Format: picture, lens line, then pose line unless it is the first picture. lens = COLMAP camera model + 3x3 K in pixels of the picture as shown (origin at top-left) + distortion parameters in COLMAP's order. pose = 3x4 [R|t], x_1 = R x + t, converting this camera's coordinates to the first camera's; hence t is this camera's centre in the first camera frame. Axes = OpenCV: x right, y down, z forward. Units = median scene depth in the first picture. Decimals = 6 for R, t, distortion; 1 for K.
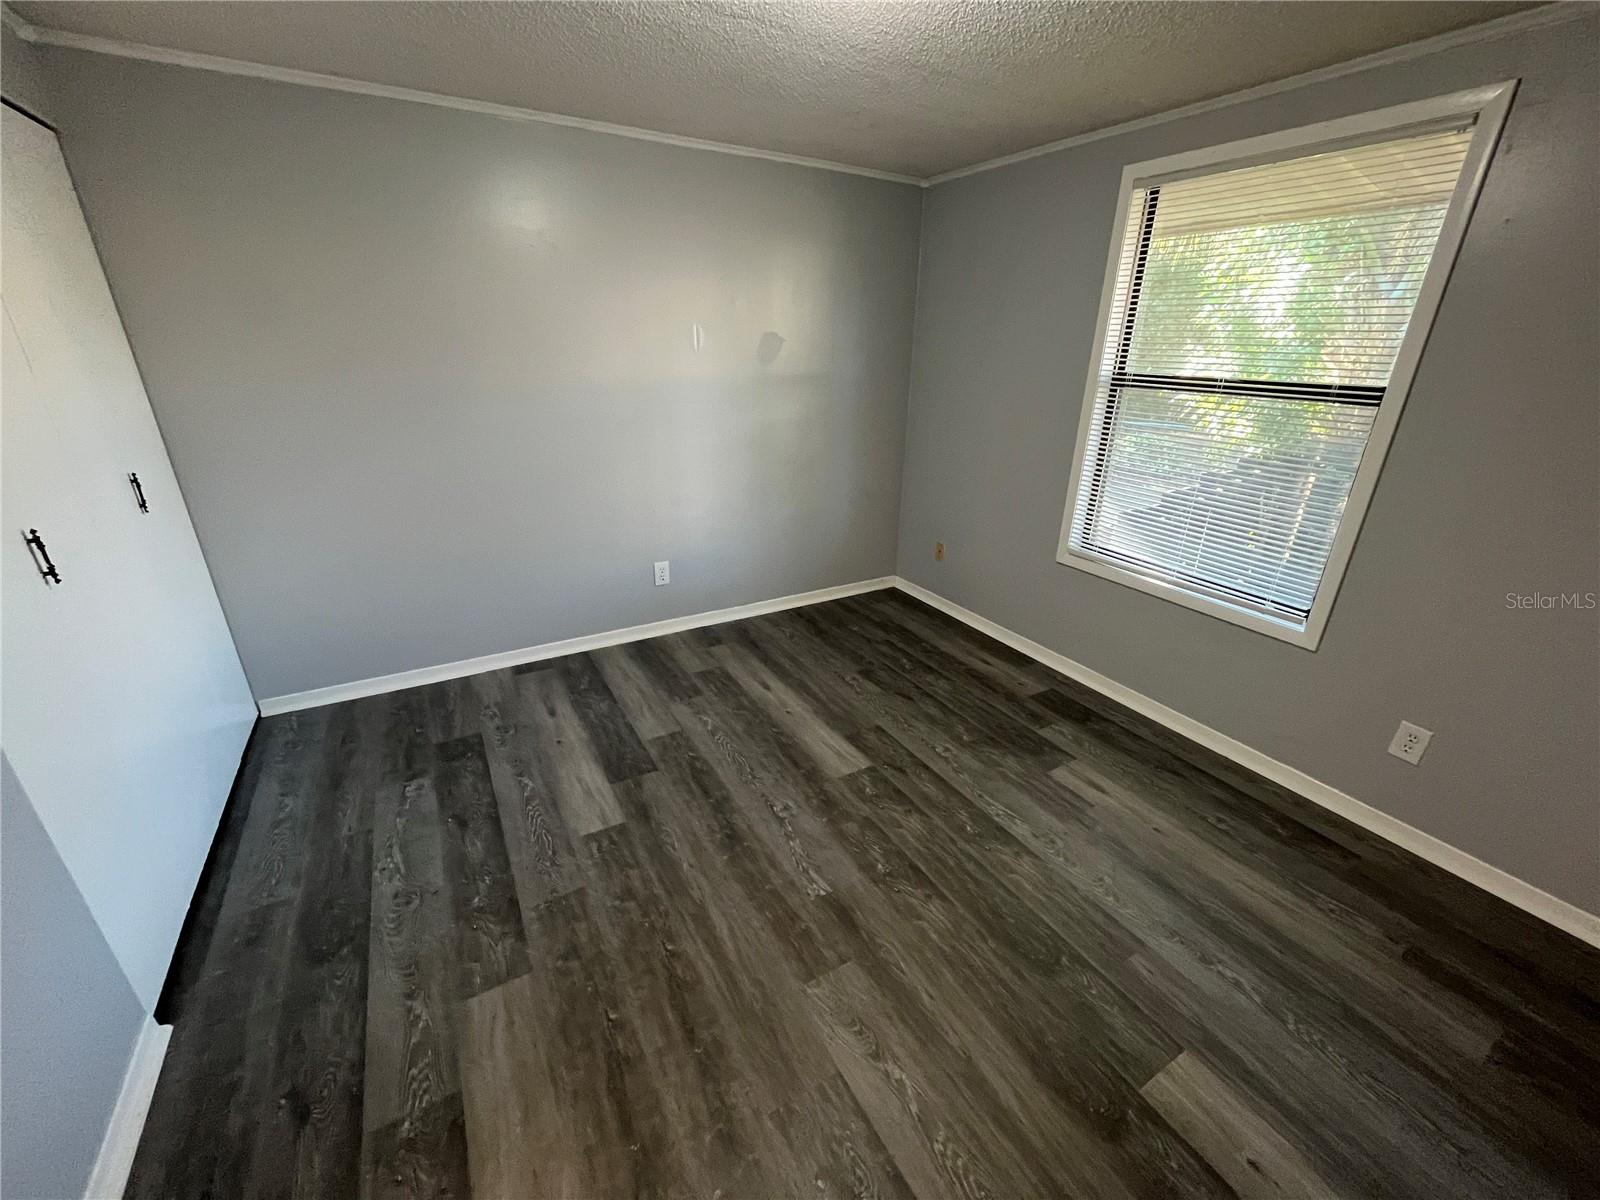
lens RADIAL K [[648.5, 0, 799.2], [0, 648.5, 601.1], [0, 0, 1]] dist [-0.001692, 0.000062]
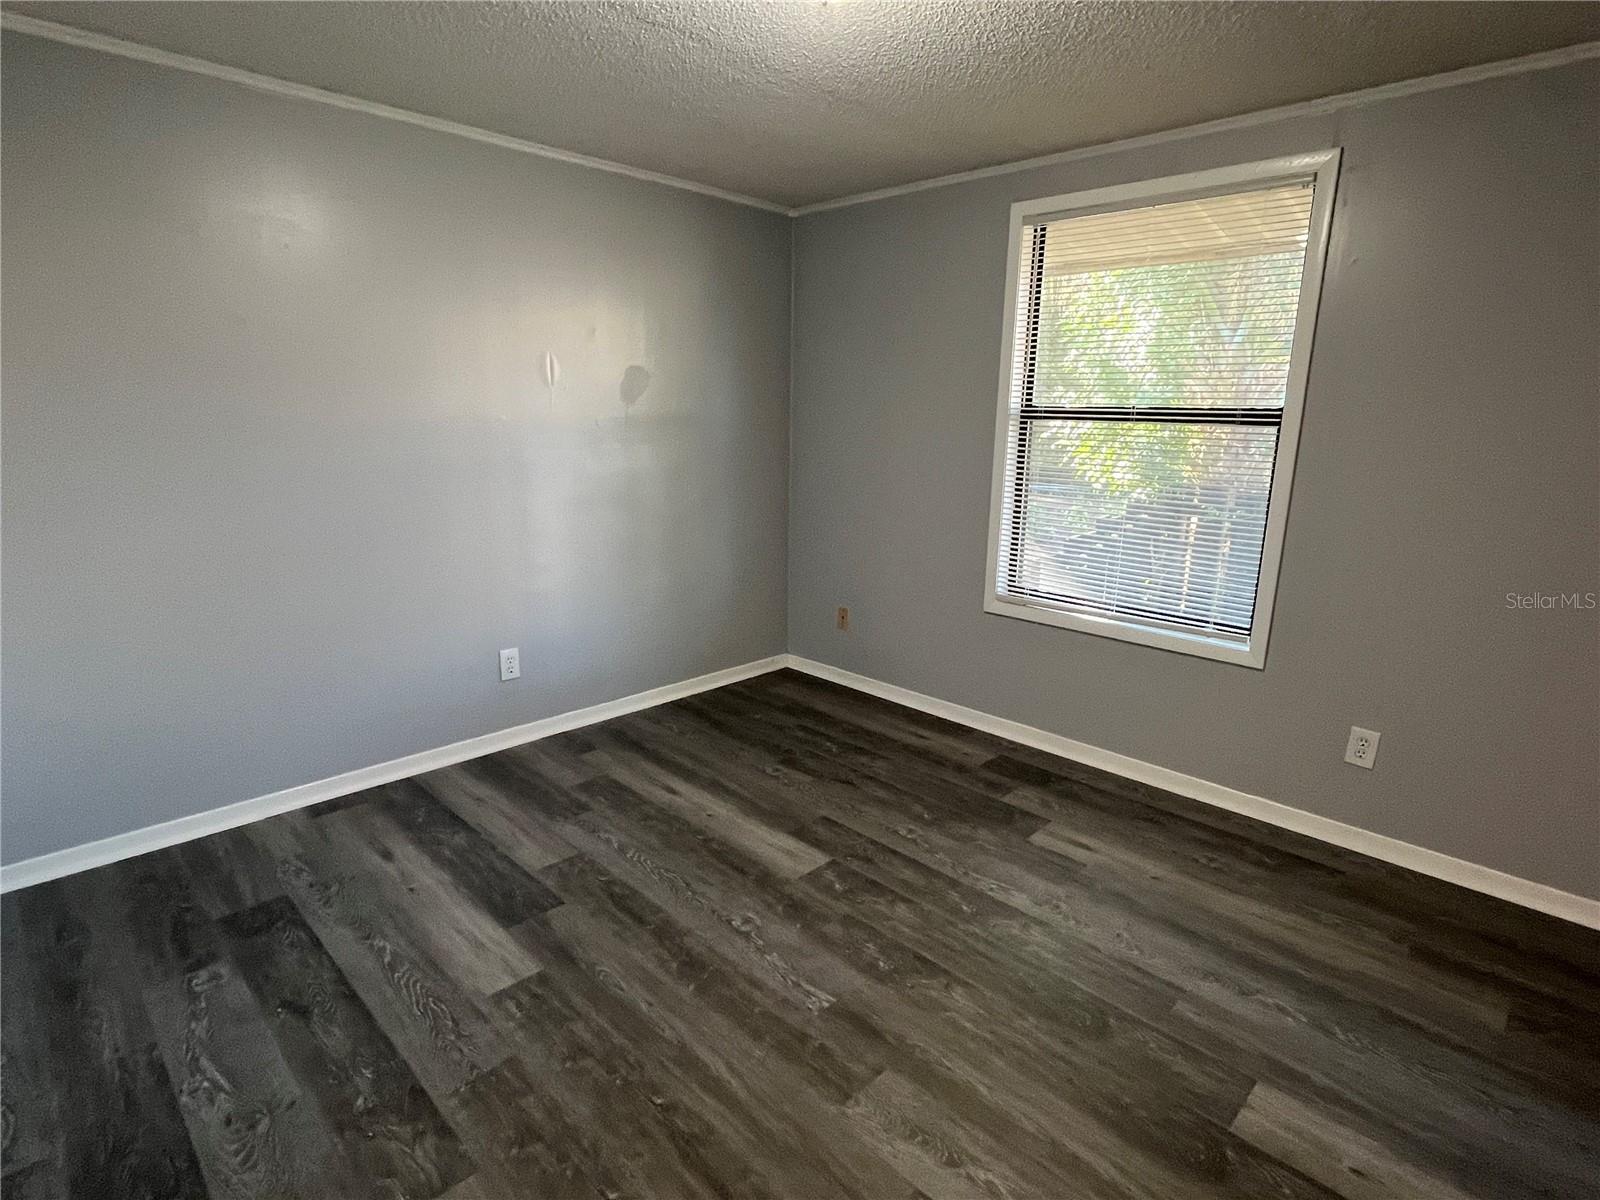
lens RADIAL K [[835.7, 0, 799.8], [0, 835.7, 600.3], [0, 0, 1]] dist [-0.002574, 0.001443]
pose [[0.965530, -0.061273, 0.252979, -0.195647], [0.098661, 0.985526, -0.137855, 0.081466], [-0.240871, 0.158062, 0.957600, -0.057921]]
